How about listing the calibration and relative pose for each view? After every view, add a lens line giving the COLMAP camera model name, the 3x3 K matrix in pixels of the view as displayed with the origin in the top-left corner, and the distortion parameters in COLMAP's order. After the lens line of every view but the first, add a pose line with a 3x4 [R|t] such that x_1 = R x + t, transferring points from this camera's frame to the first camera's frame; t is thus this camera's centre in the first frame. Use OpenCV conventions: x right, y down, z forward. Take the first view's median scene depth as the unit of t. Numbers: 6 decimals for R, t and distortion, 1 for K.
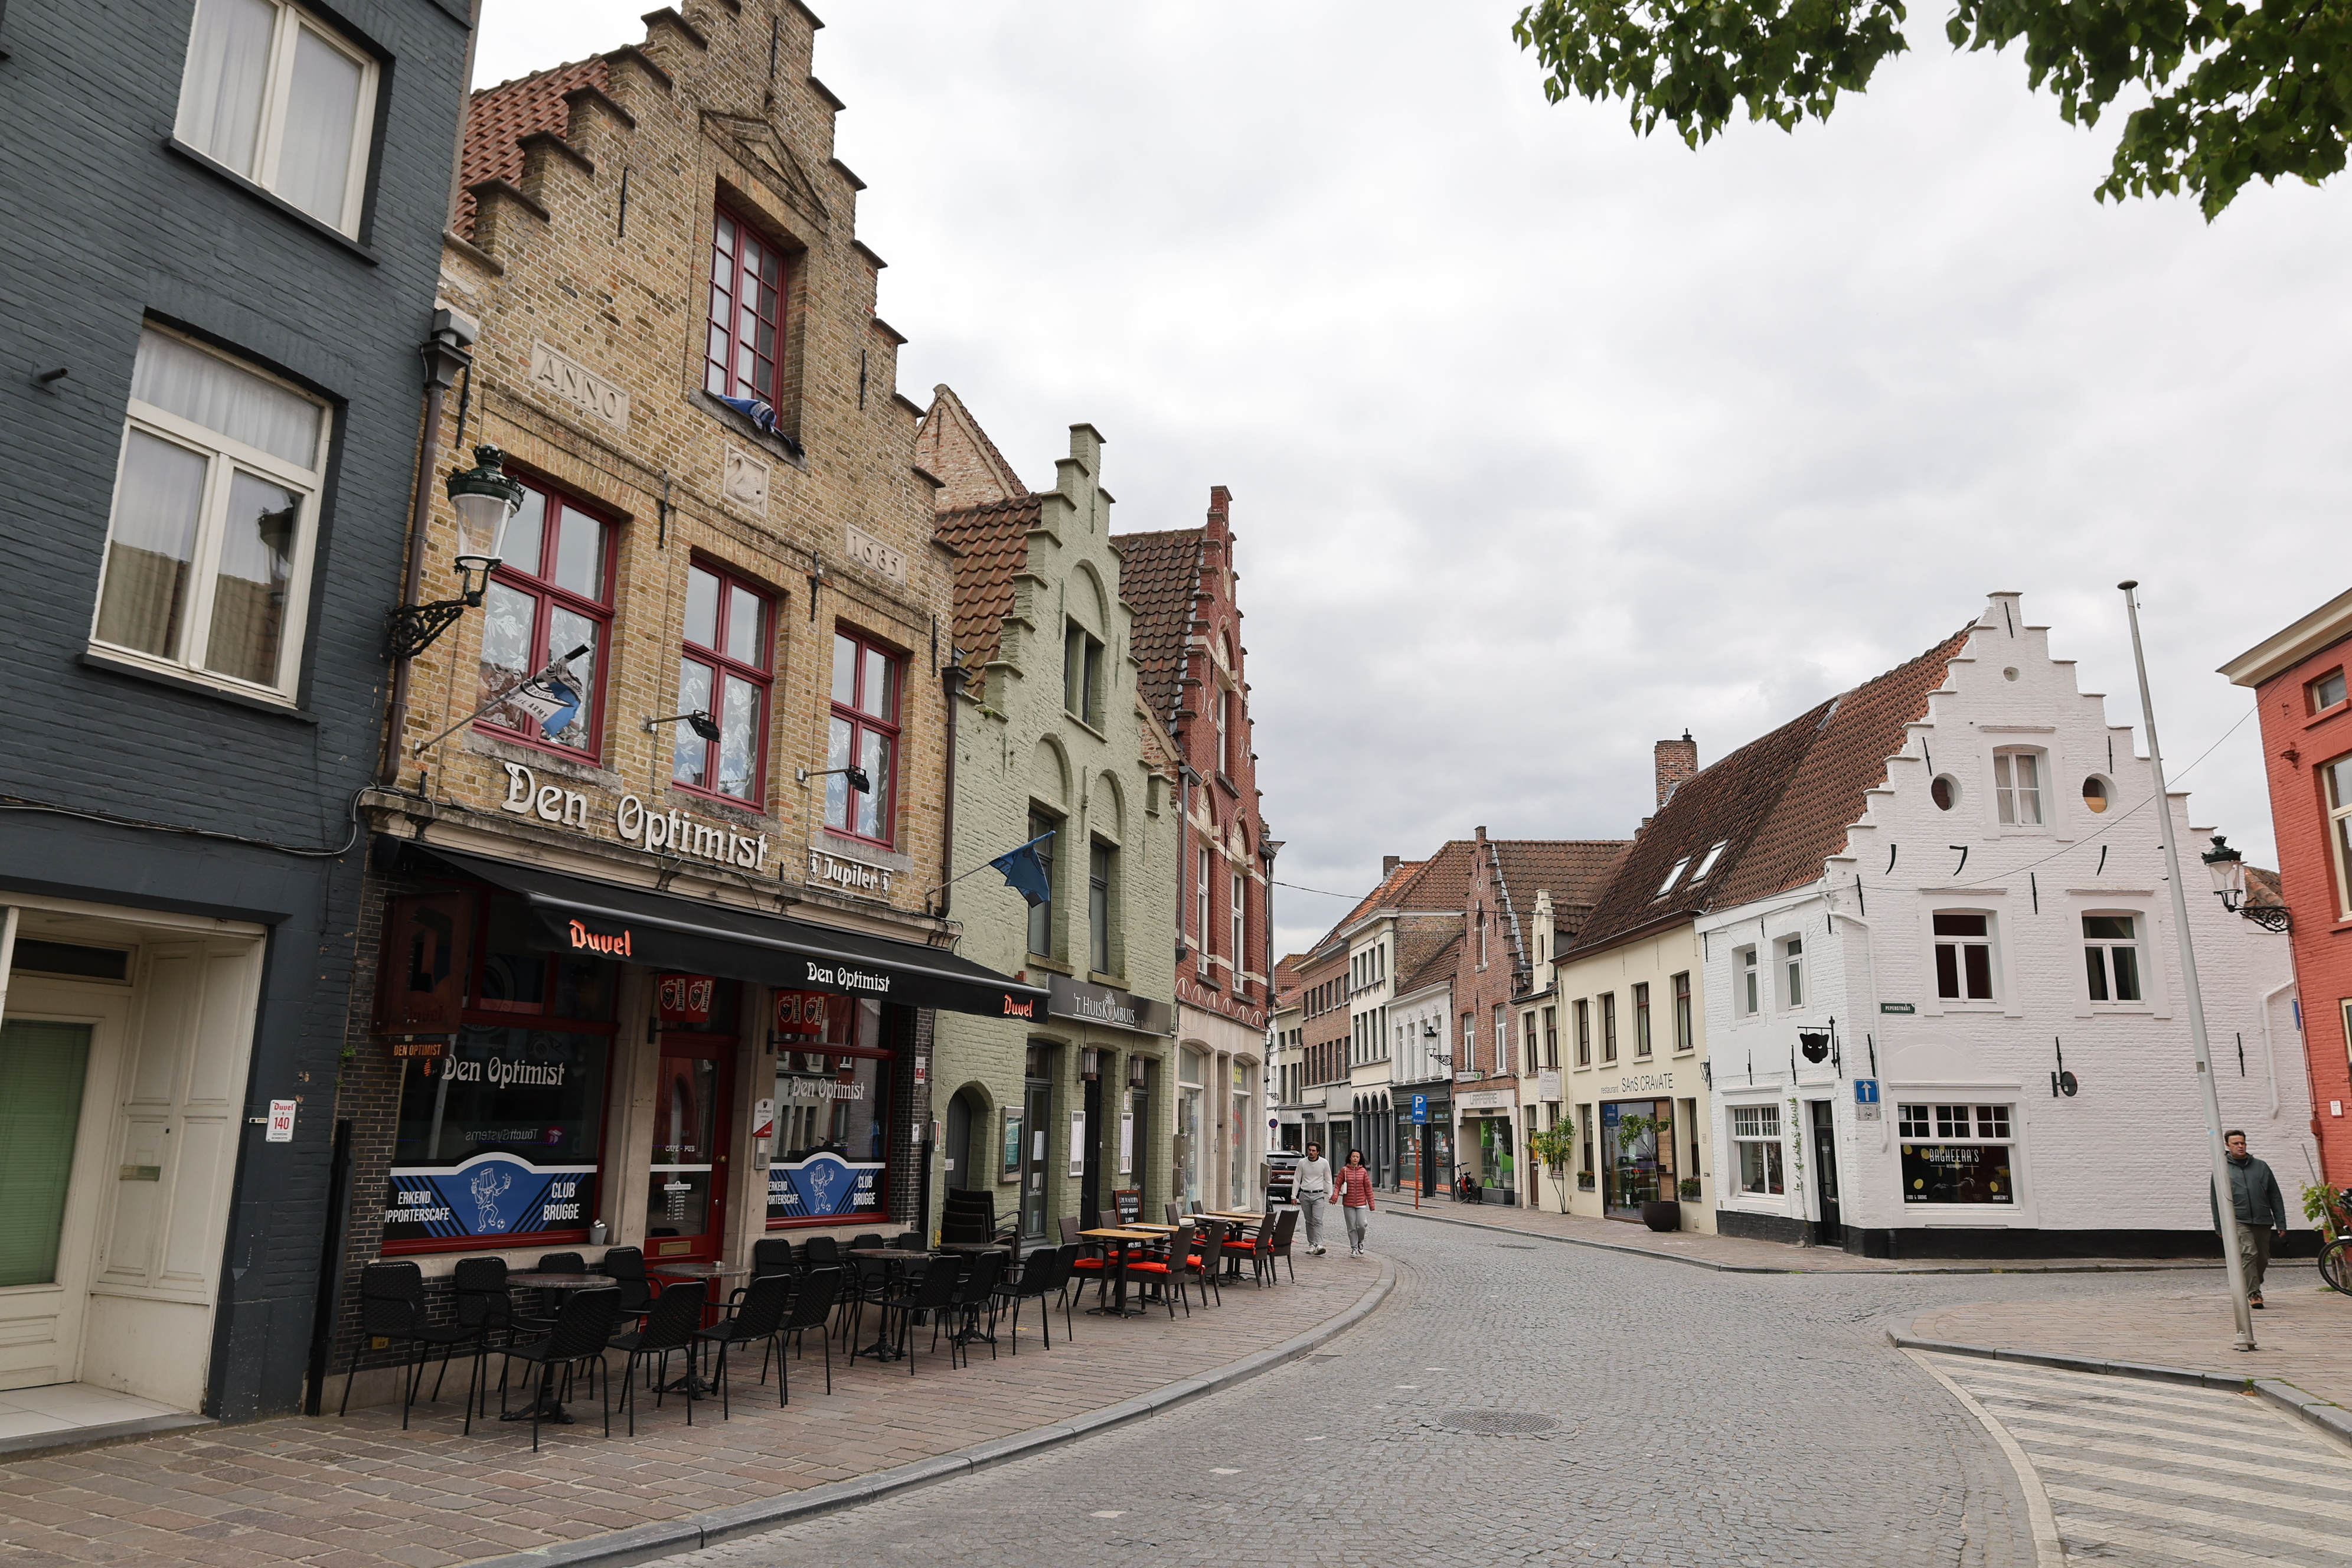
lens RADIAL K [[1587.6, 0, 1177.4], [0, 1587.6, 779.1], [0, 0, 1]] dist [0.001555, 0.000645]
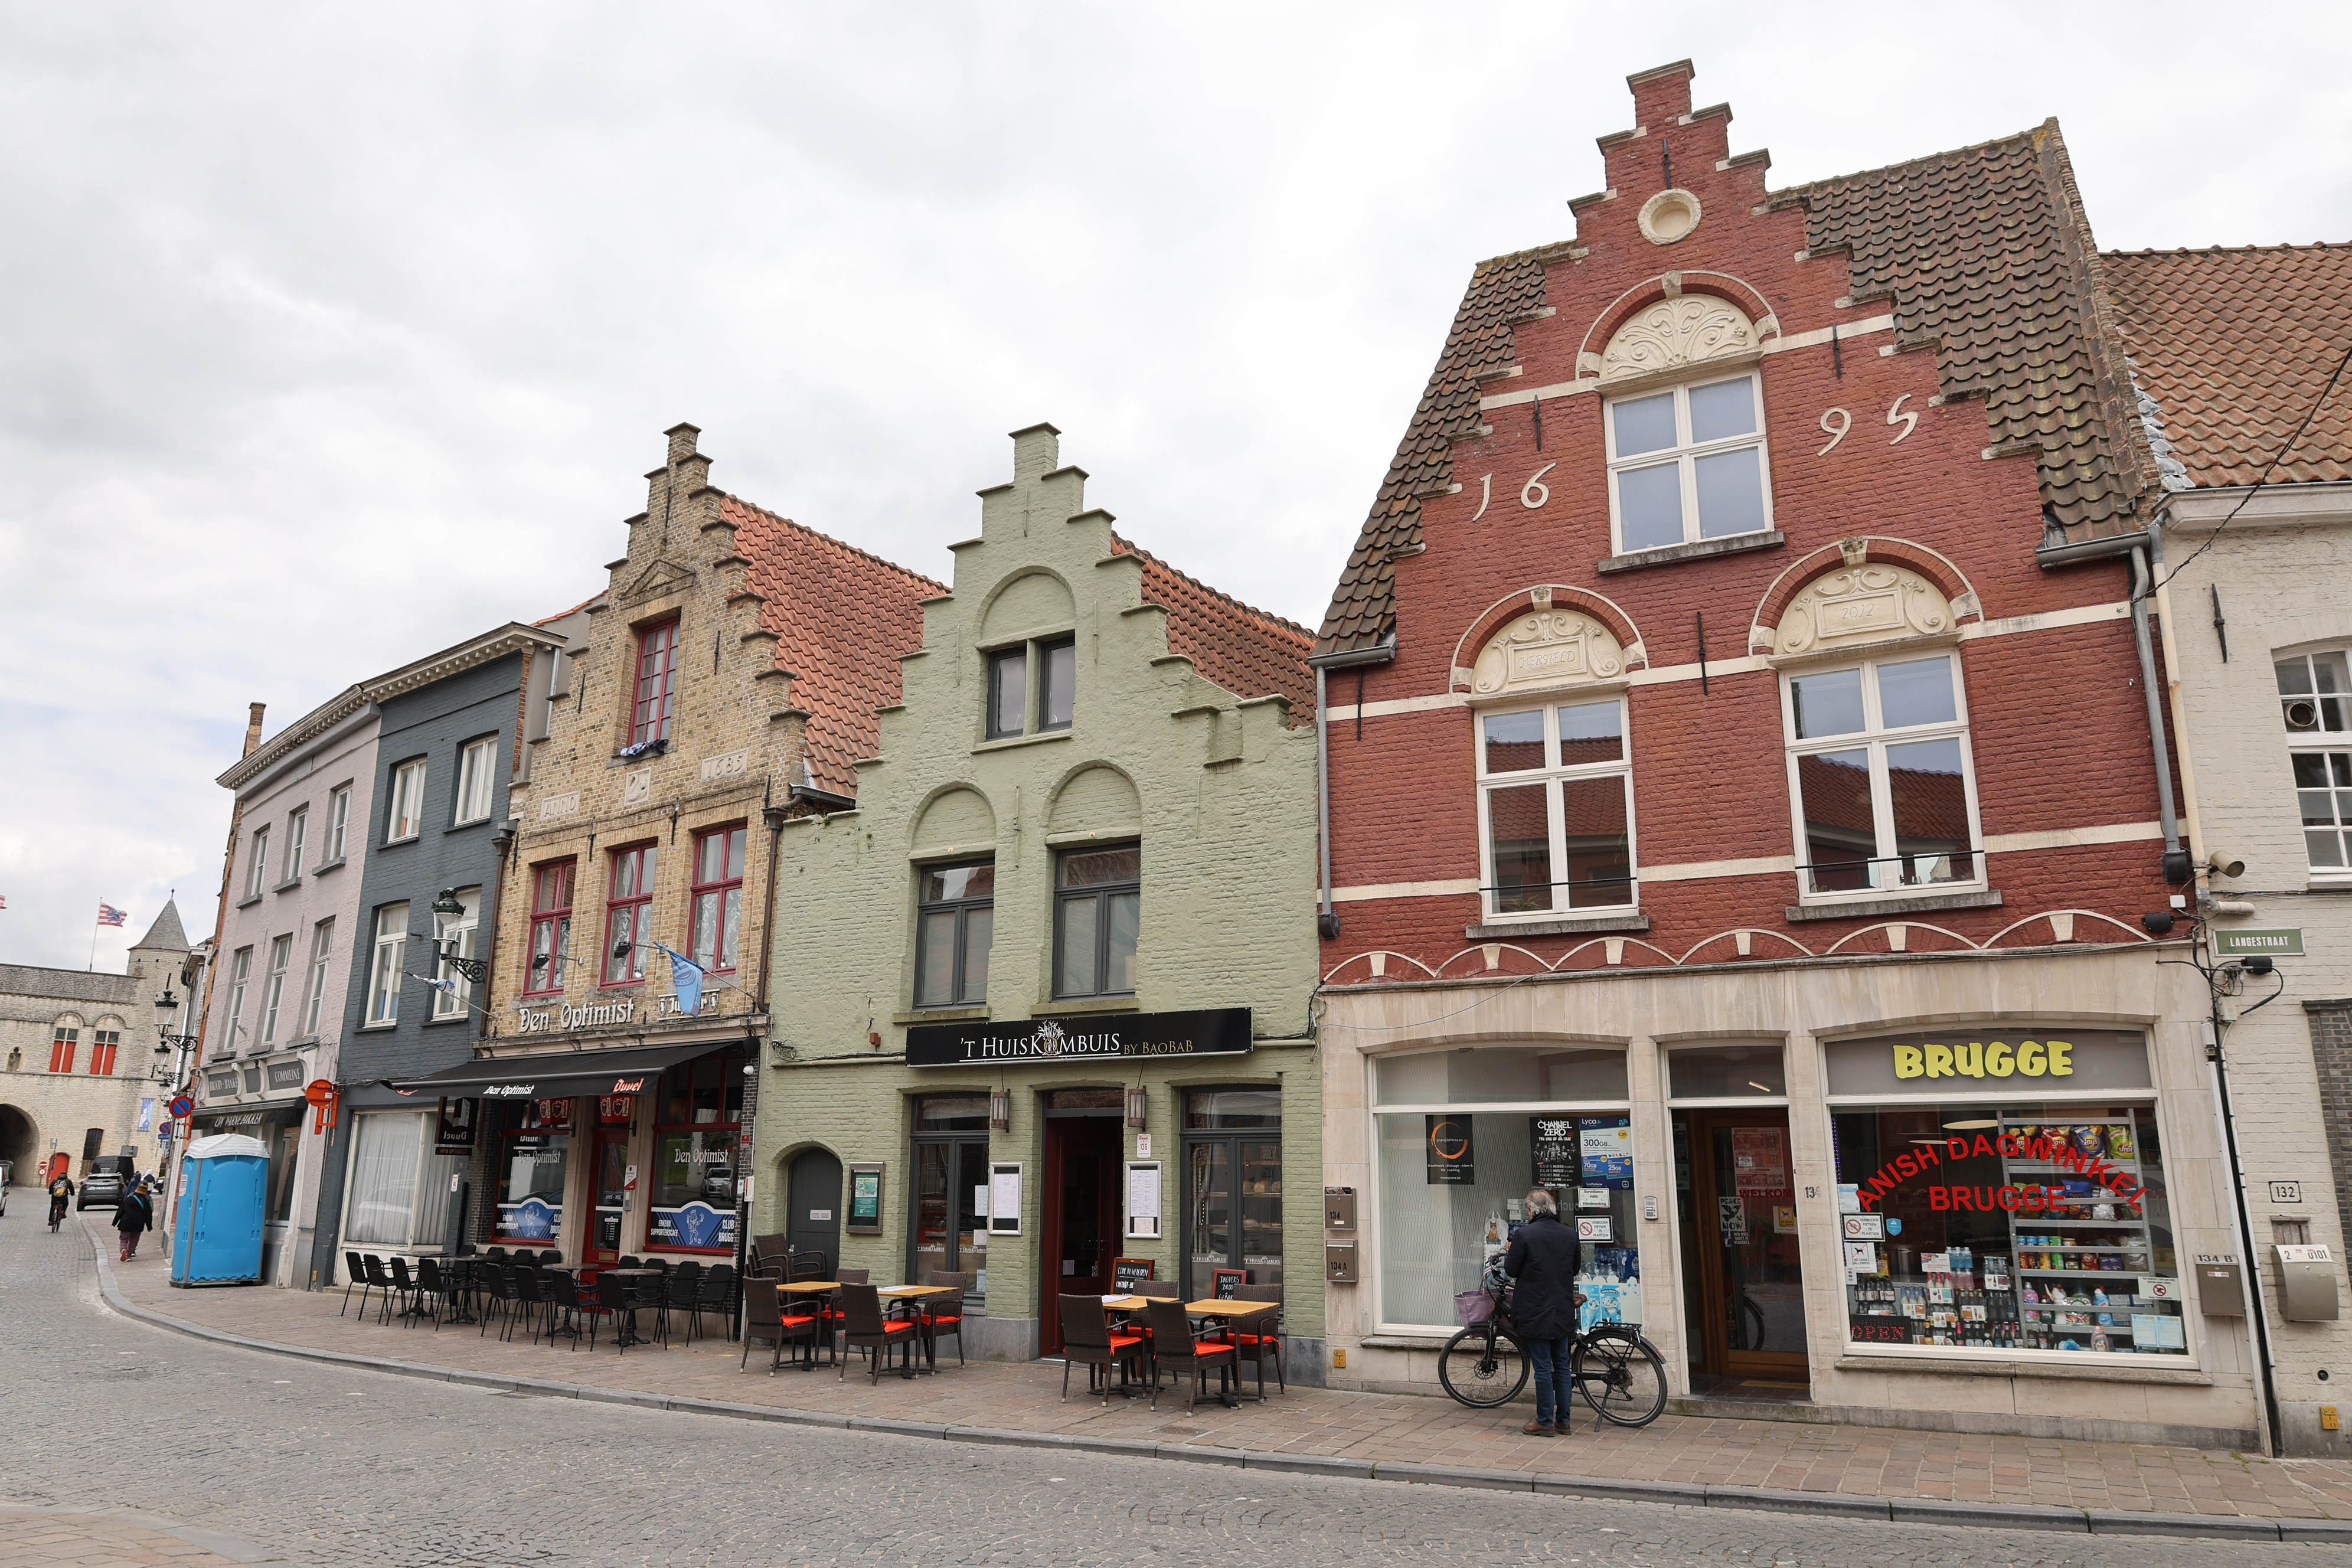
lens RADIAL K [[1587.6, 0, 1179.0], [0, 1587.6, 791.2], [0, 0, 1]] dist [0.001555, 0.000645]
pose [[-0.237081, -0.250983, -0.938510, 1.134999], [0.197421, 0.933448, -0.299500, 0.418563], [0.951219, -0.256287, -0.171753, 1.813256]]
